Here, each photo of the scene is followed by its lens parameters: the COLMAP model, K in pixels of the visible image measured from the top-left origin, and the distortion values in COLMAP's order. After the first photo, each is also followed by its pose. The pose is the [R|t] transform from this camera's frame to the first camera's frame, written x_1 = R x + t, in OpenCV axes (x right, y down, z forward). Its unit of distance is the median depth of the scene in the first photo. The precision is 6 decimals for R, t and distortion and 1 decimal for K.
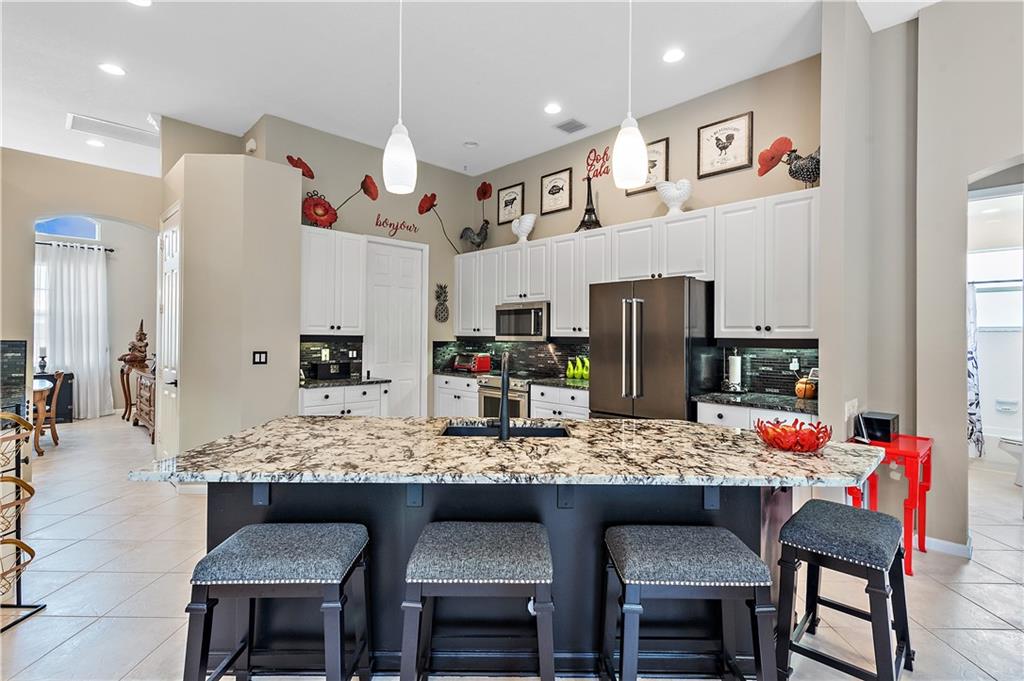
lens RADIAL K [[484.5, 0, 514.0], [0, 484.5, 334.4], [0, 0, 1]] dist [0.016457, -0.003613]
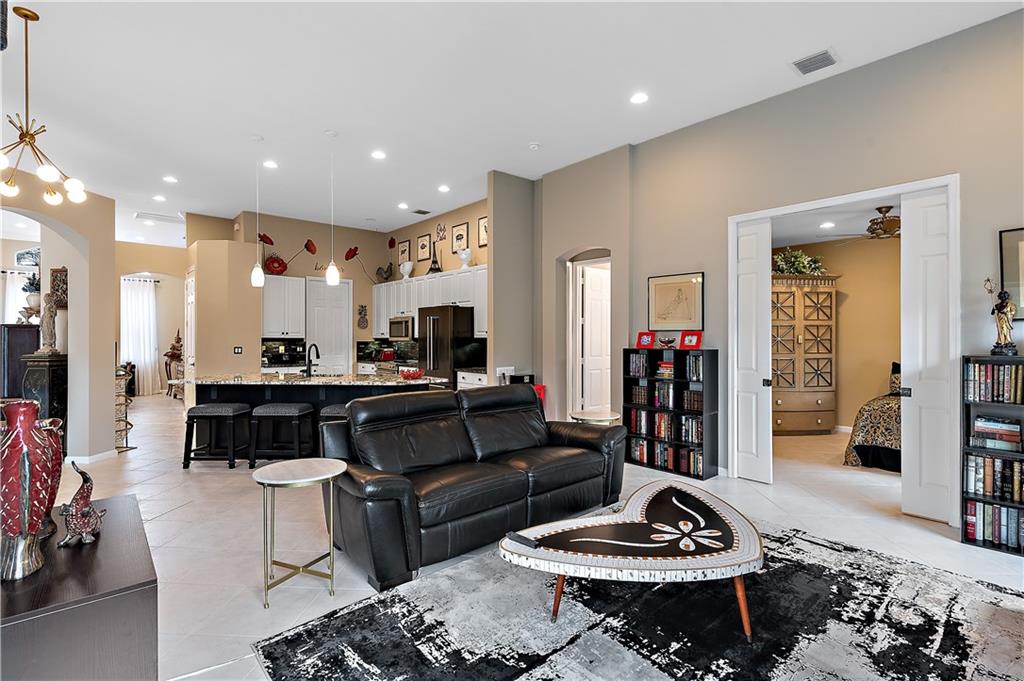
lens RADIAL K [[484.5, 0, 515.2], [0, 484.5, 339.6], [0, 0, 1]] dist [0.016457, -0.003613]
pose [[0.998424, -0.006783, -0.055715, 0.511544], [0.007103, 0.999959, 0.005563, 0.004359], [0.055675, -0.005950, 0.998431, -0.633156]]
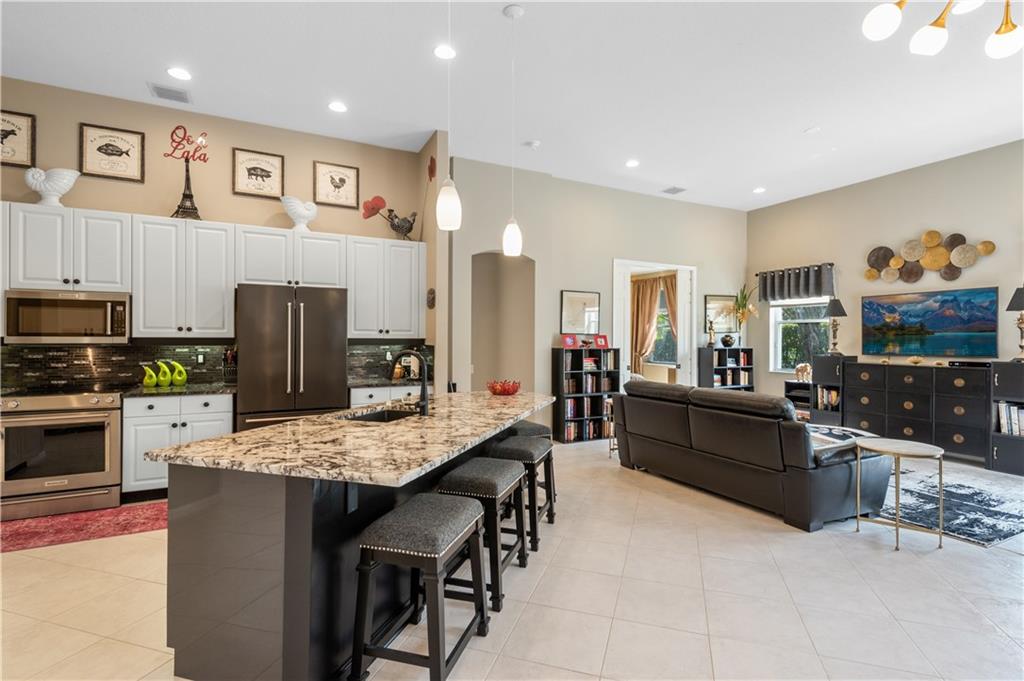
lens RADIAL K [[484.5, 0, 513.1], [0, 484.5, 338.4], [0, 0, 1]] dist [0.016457, -0.003613]
pose [[0.304263, -0.004399, 0.952578, -0.508947], [-0.004859, 0.999969, 0.006170, -0.001773], [-0.952576, -0.006506, 0.304232, 0.149792]]
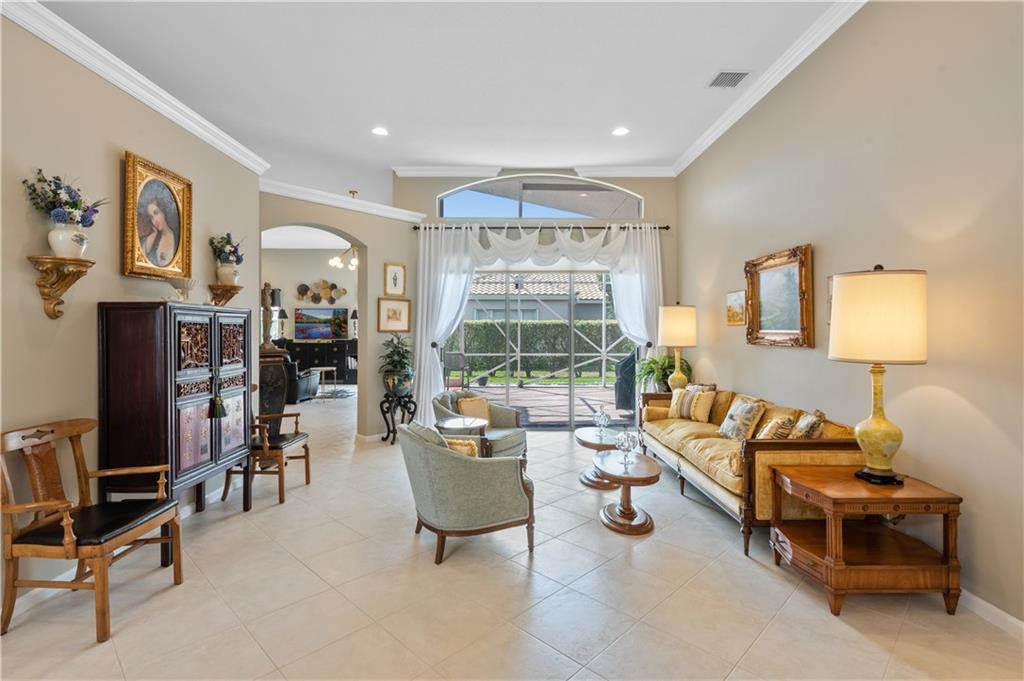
lens RADIAL K [[484.5, 0, 517.4], [0, 484.5, 332.4], [0, 0, 1]] dist [0.016457, -0.003613]
pose [[-0.725398, -0.008367, 0.688279, -1.516542], [-0.005583, 0.999965, 0.006272, -0.009232], [-0.688307, 0.000707, -0.725419, 0.676373]]
